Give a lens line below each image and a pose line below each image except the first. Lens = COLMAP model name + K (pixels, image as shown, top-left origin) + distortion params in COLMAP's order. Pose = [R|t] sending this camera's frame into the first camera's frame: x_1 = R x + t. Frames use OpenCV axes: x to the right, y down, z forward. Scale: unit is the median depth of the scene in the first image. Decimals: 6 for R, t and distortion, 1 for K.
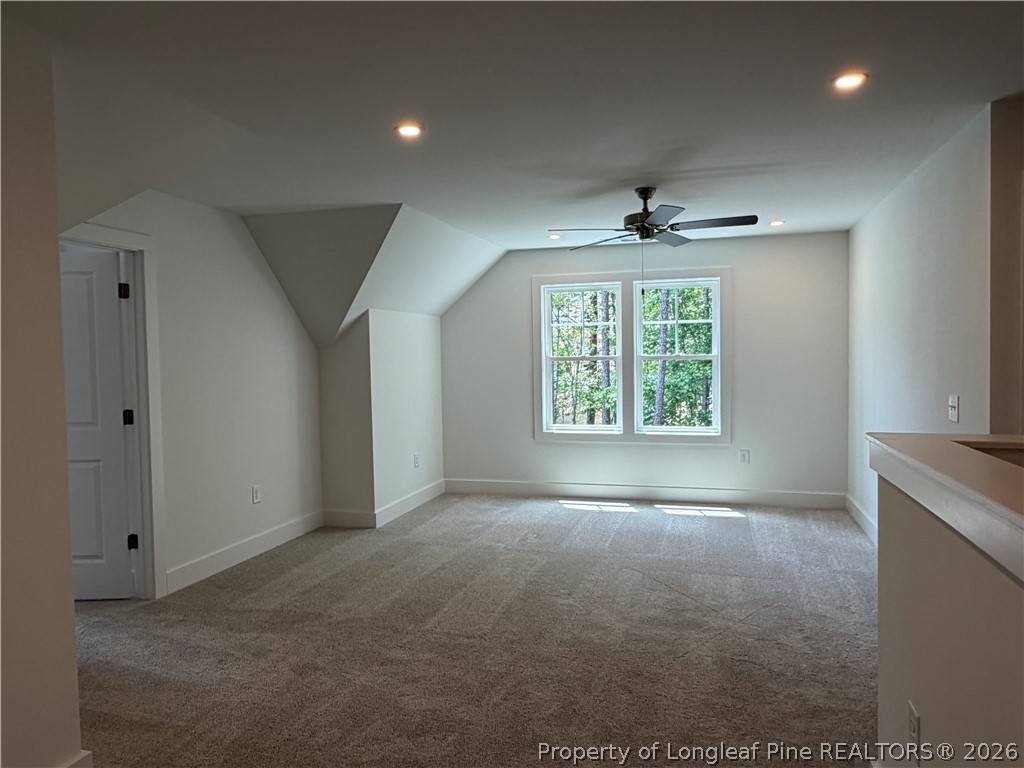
lens RADIAL K [[696.7, 0, 510.9], [0, 696.7, 379.2], [0, 0, 1]] dist [-0.004691, 0.001965]
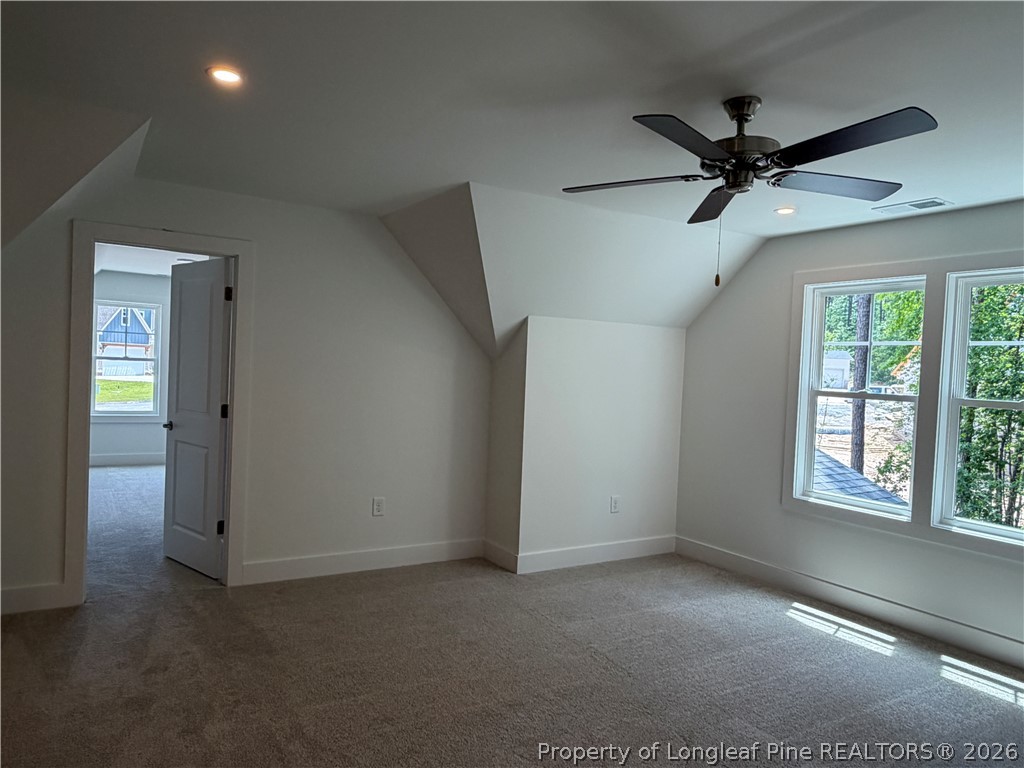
lens RADIAL K [[696.7, 0, 510.7], [0, 696.7, 388.1], [0, 0, 1]] dist [-0.004691, 0.001965]
pose [[0.738740, 0.069630, -0.670384, 0.391296], [-0.081284, 0.996593, 0.013939, -0.025409], [0.669071, 0.044194, 0.741884, 0.393774]]
